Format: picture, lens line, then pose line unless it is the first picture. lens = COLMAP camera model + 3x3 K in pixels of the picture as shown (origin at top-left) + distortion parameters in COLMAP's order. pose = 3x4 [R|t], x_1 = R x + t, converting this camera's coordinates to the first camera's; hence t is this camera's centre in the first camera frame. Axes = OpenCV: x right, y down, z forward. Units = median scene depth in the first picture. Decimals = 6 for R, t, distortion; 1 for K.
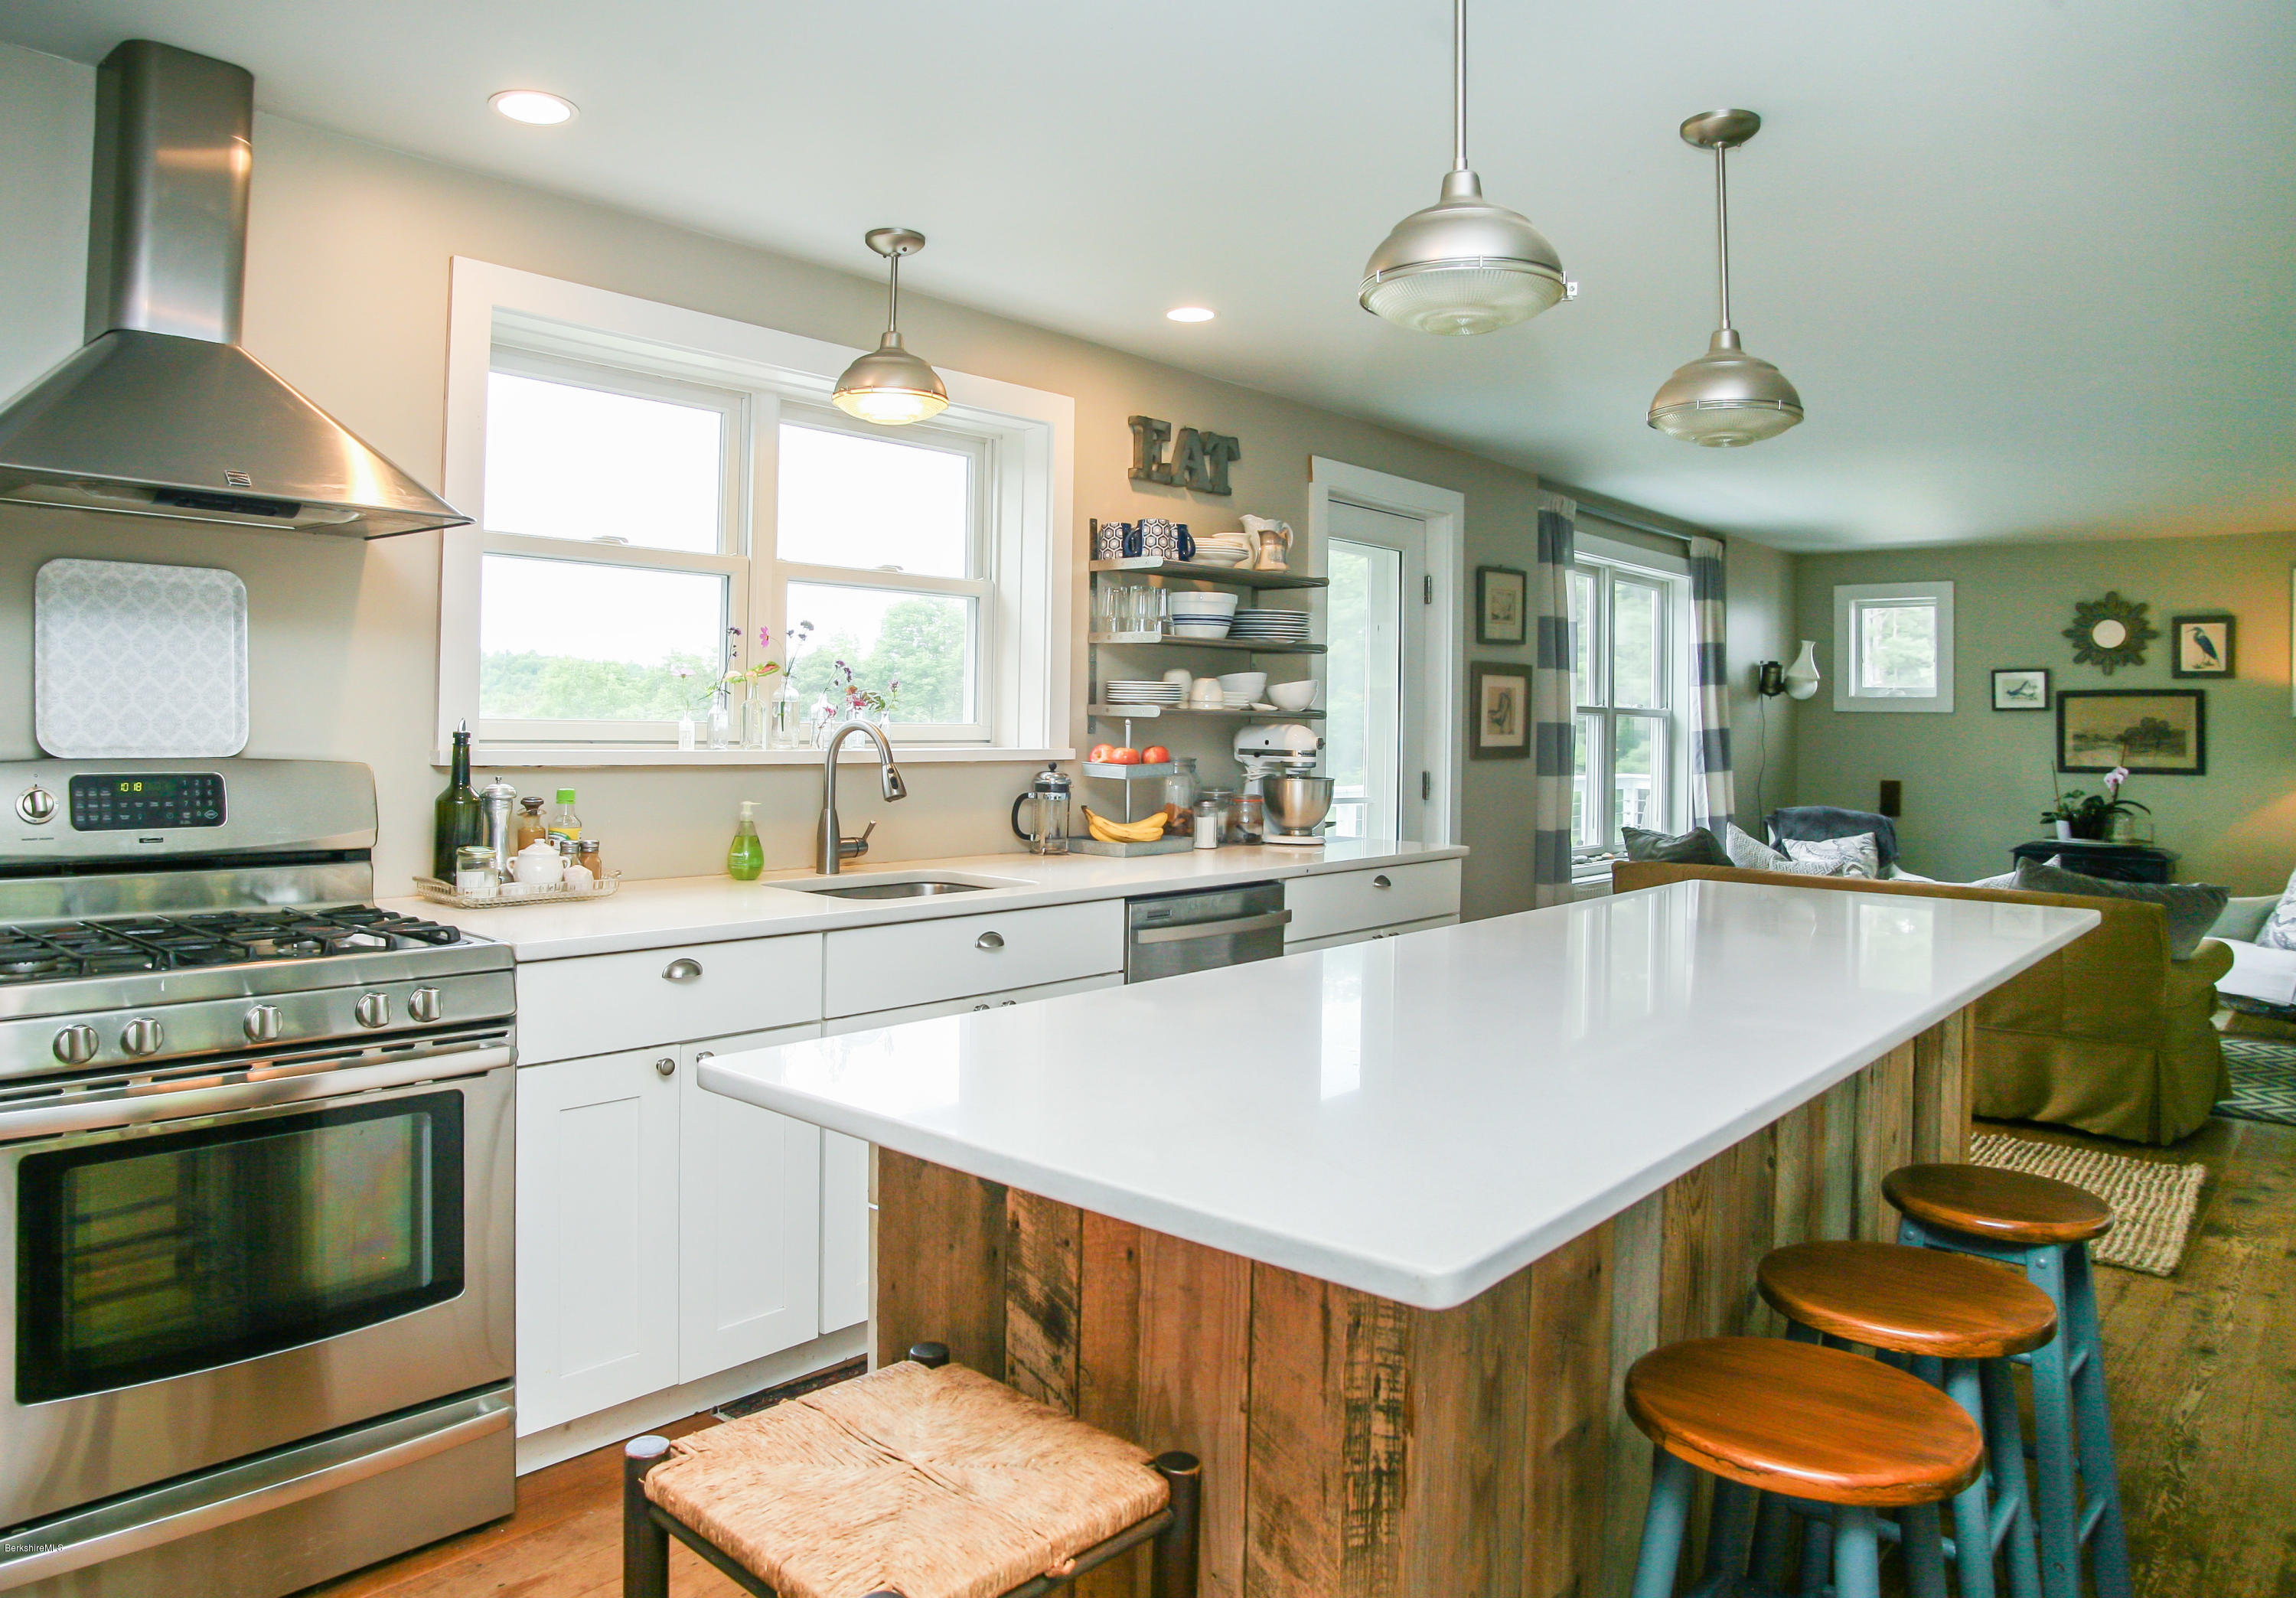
lens RADIAL K [[1760.0, 0, 1032.8], [0, 1760.0, 778.0], [0, 0, 1]] dist [-0.071951, 0.069158]
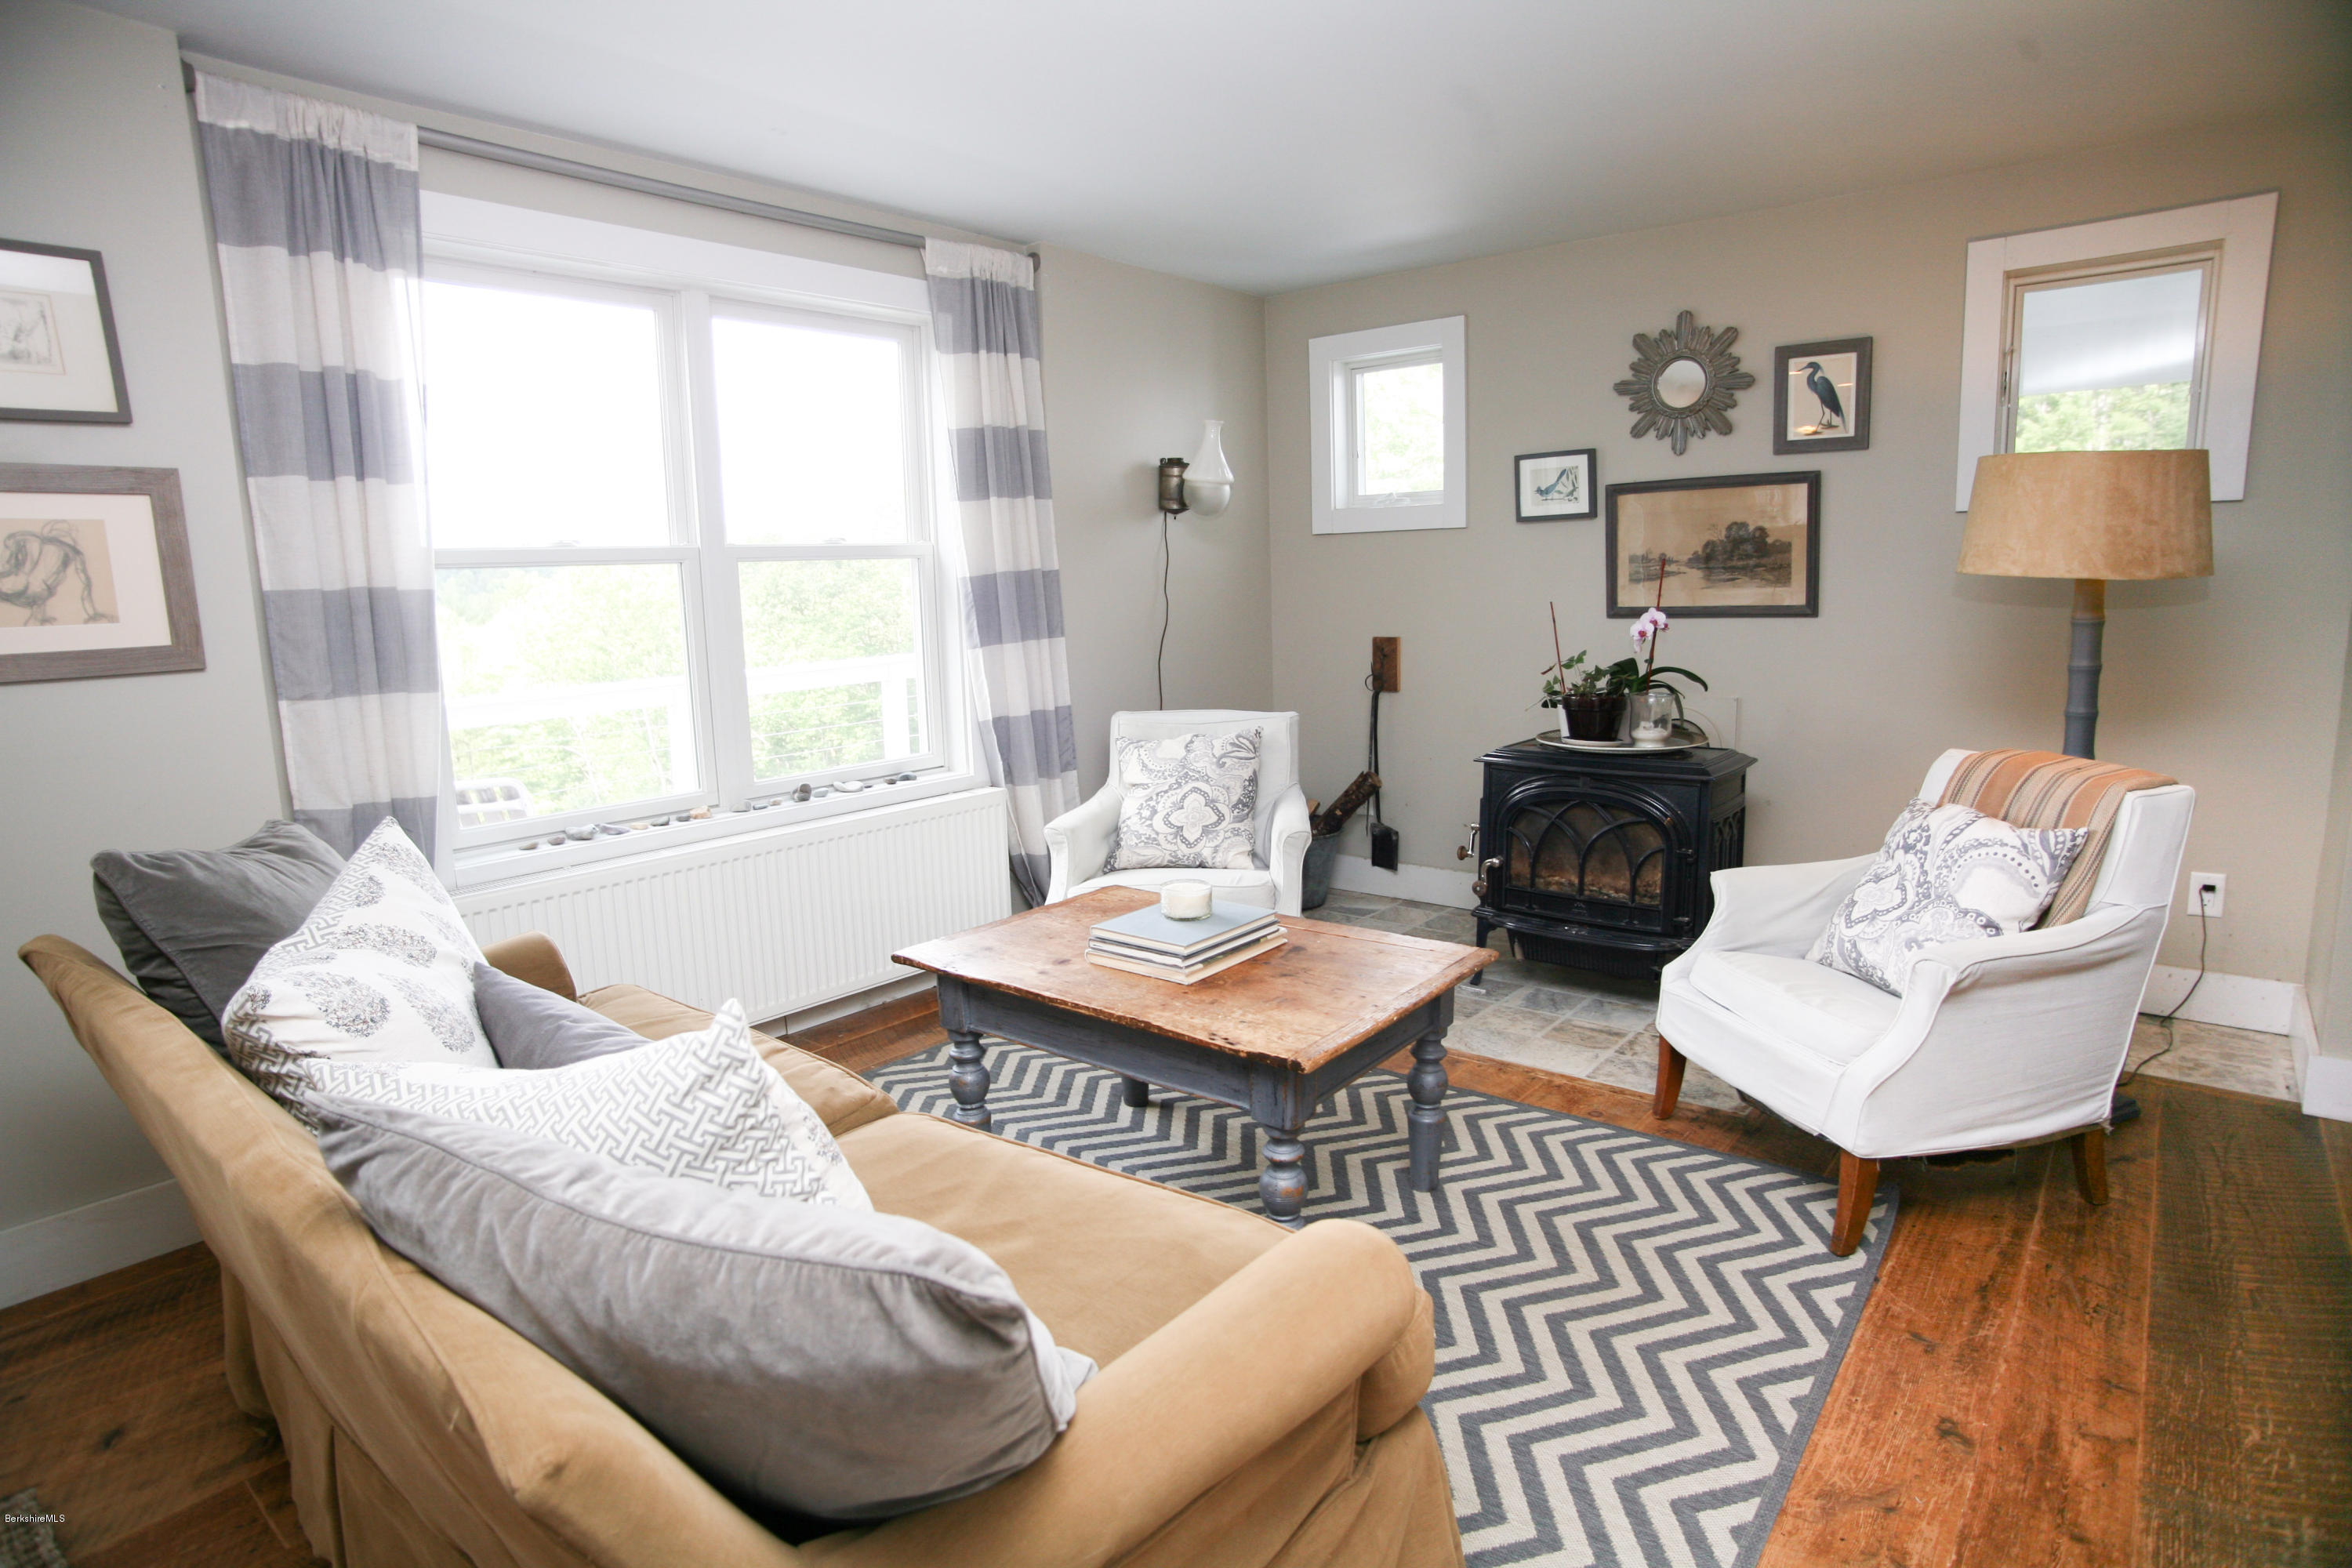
lens RADIAL K [[1271.3, 0, 1183.4], [0, 1271.3, 800.3], [0, 0, 1]] dist [-0.099055, 0.056547]
pose [[0.998987, -0.039627, -0.021345, 0.457869], [0.042330, 0.988335, 0.146297, -0.011113], [0.015299, -0.147052, 0.989010, 0.555111]]
